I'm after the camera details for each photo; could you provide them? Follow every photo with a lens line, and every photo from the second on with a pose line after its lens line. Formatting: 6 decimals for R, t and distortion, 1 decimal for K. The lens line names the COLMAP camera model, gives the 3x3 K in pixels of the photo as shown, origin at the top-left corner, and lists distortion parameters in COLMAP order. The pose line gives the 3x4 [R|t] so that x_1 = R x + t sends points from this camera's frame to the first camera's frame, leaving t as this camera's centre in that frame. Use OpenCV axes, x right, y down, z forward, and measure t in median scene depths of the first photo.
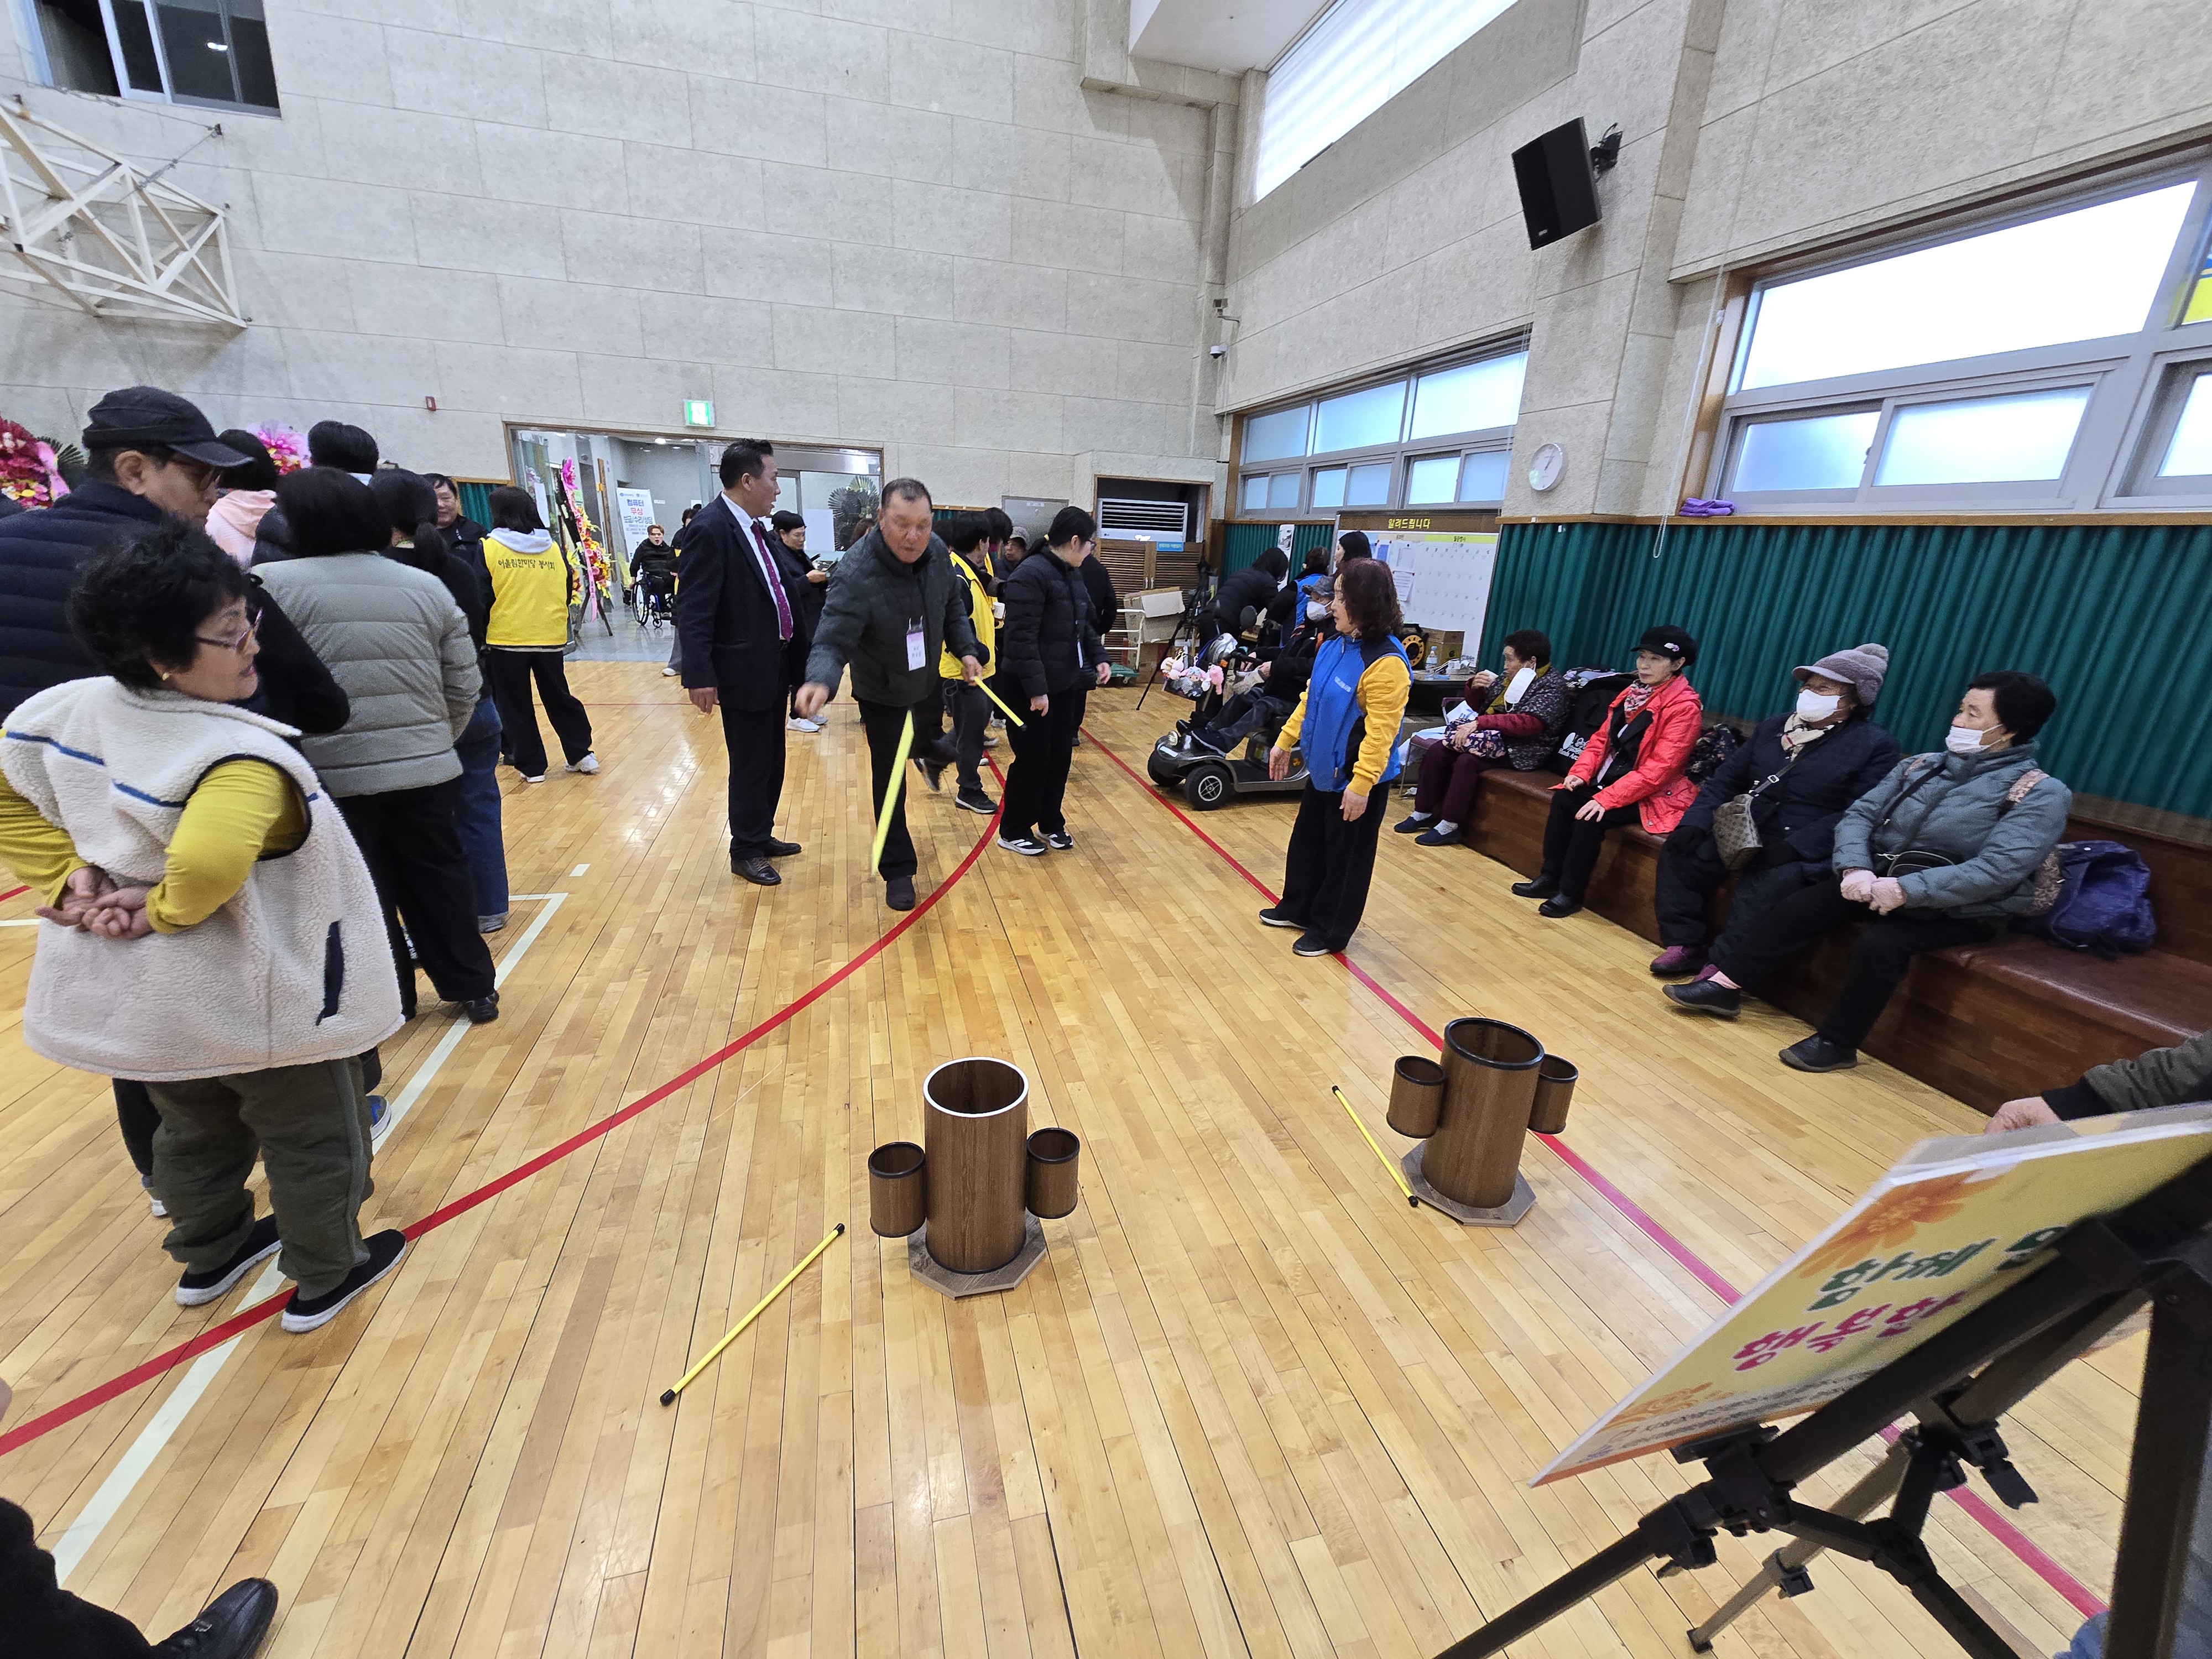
lens RADIAL K [[895.9, 0, 1106.0], [0, 895.9, 829.5], [0, 0, 1]] dist [0.001326, -0.004799]
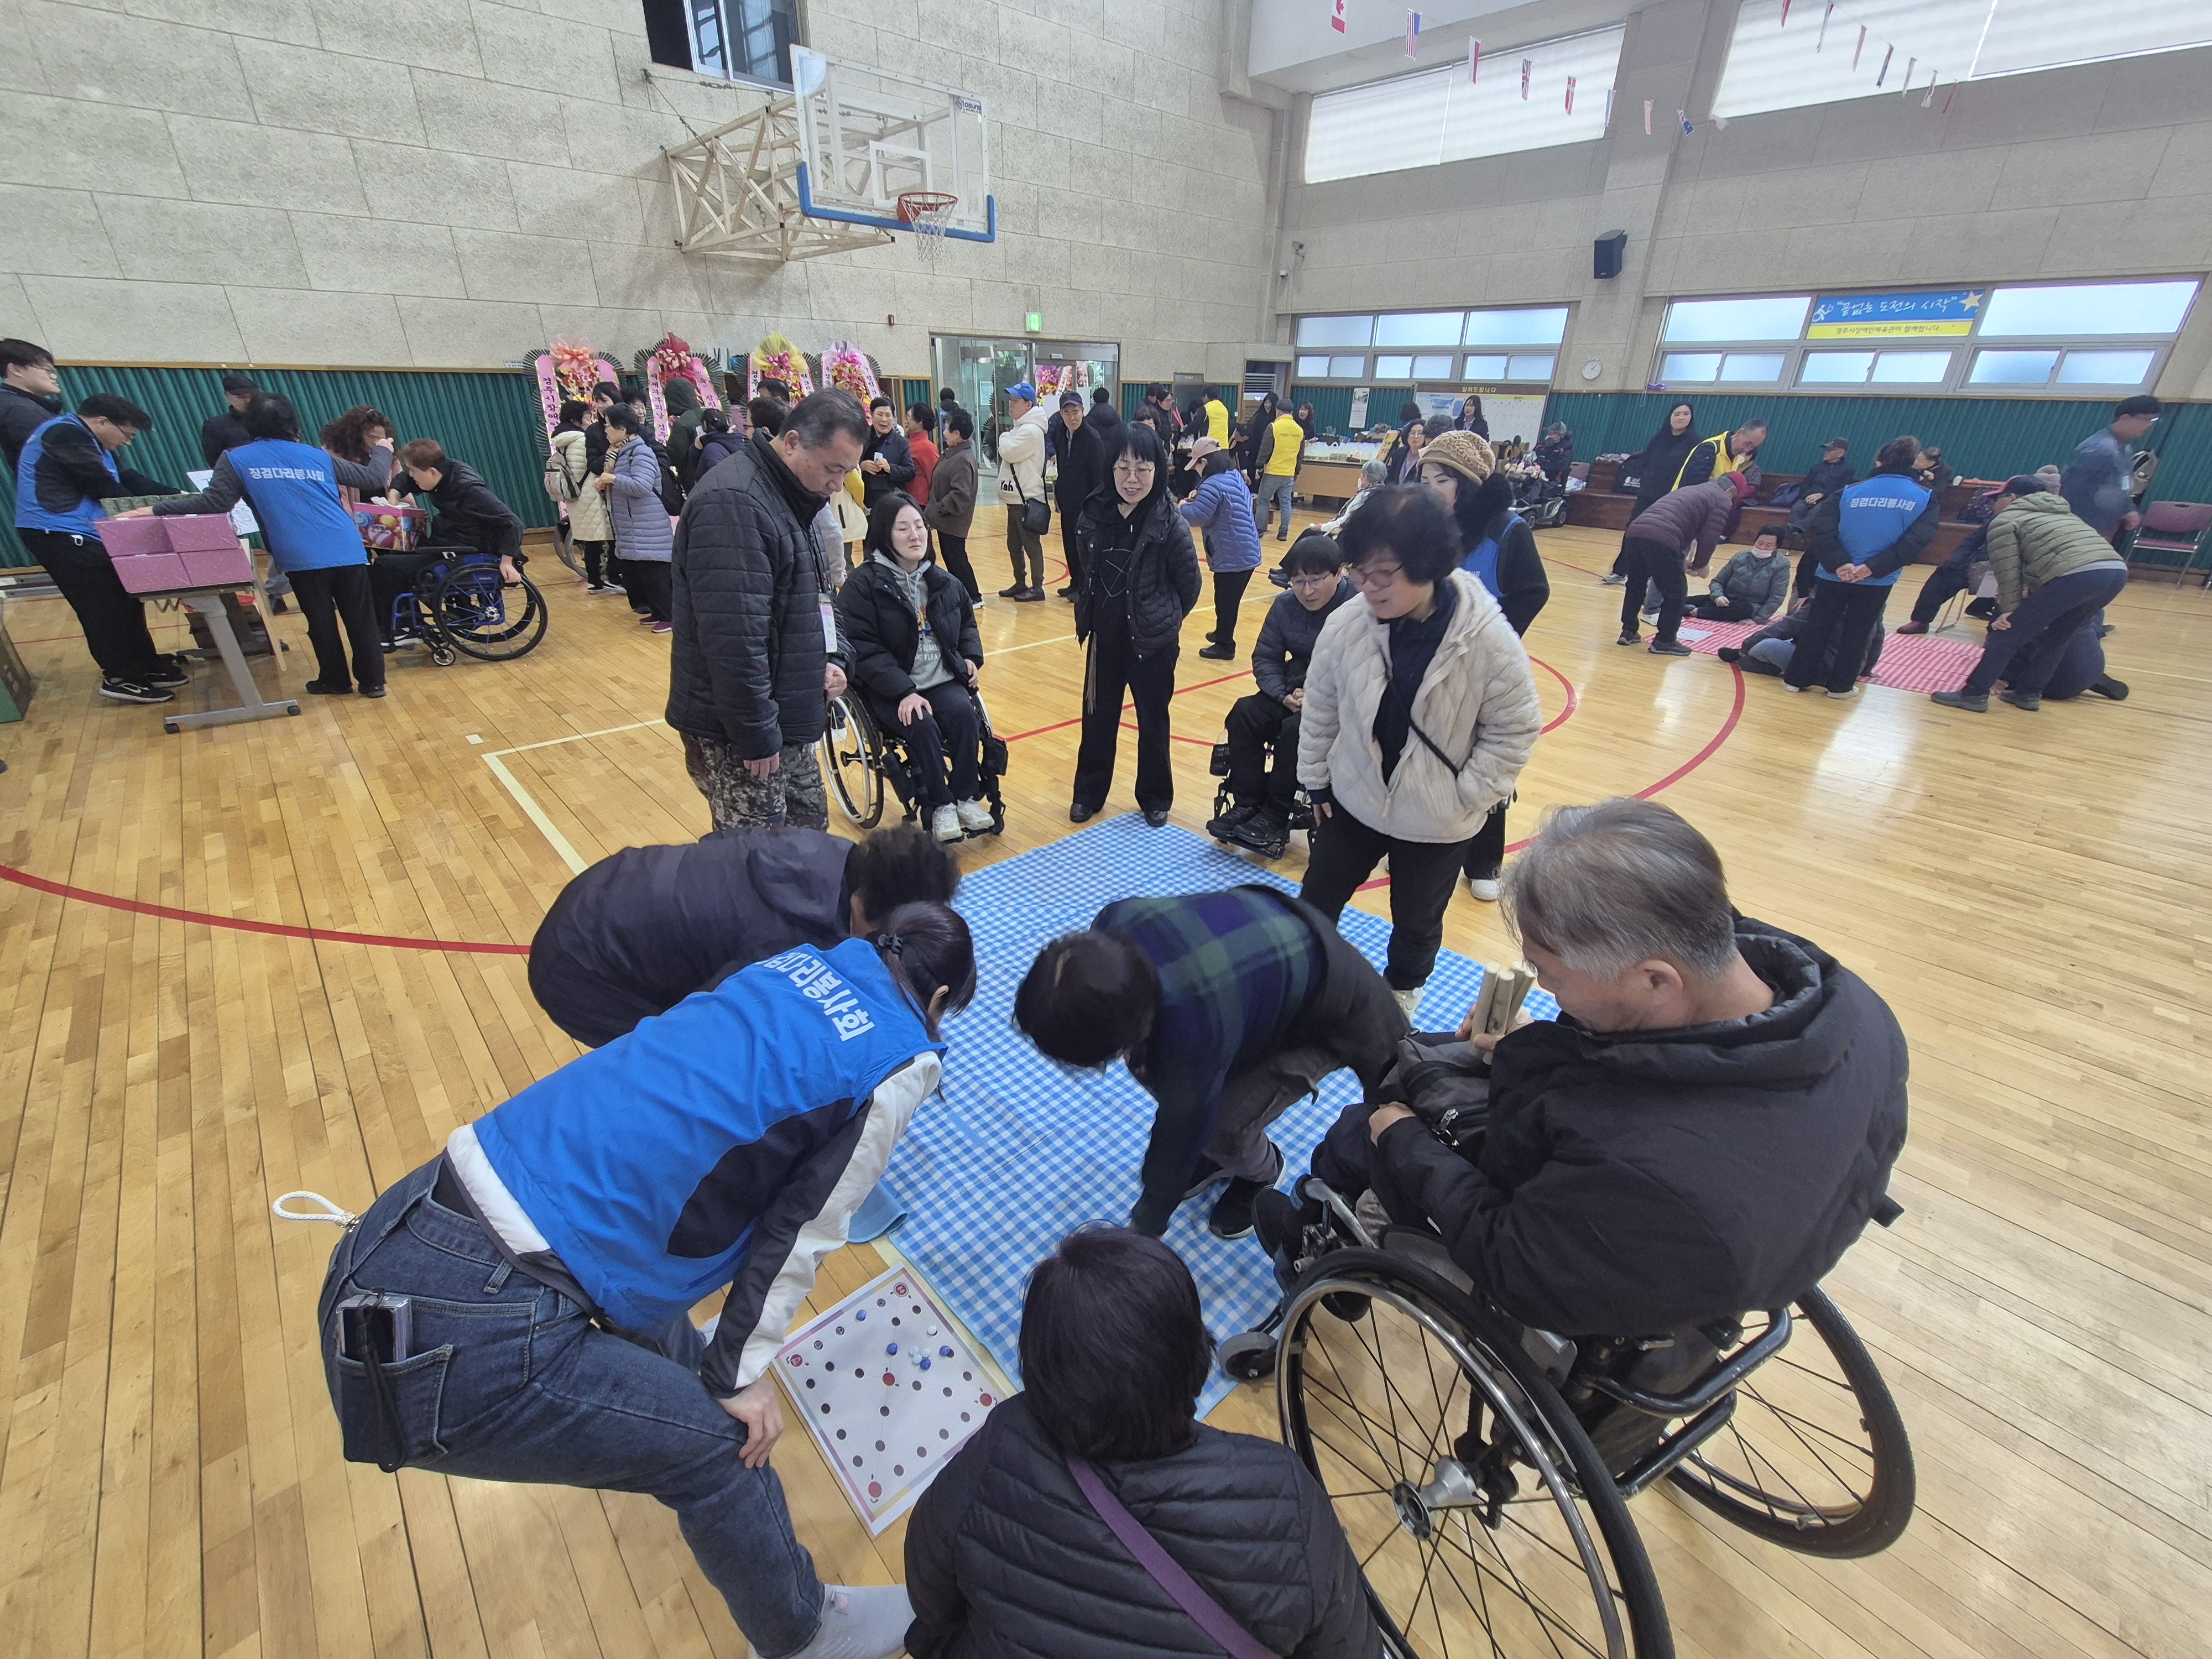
lens RADIAL K [[888.1, 0, 1106.0], [0, 888.1, 829.5], [0, 0, 1]] dist [-0.013071, 0.000012]
pose [[0.883208, -0.239678, 0.403111, -1.167055], [0.171776, 0.965138, 0.197486, 0.065488], [-0.436391, -0.105176, 0.893589, -0.425381]]
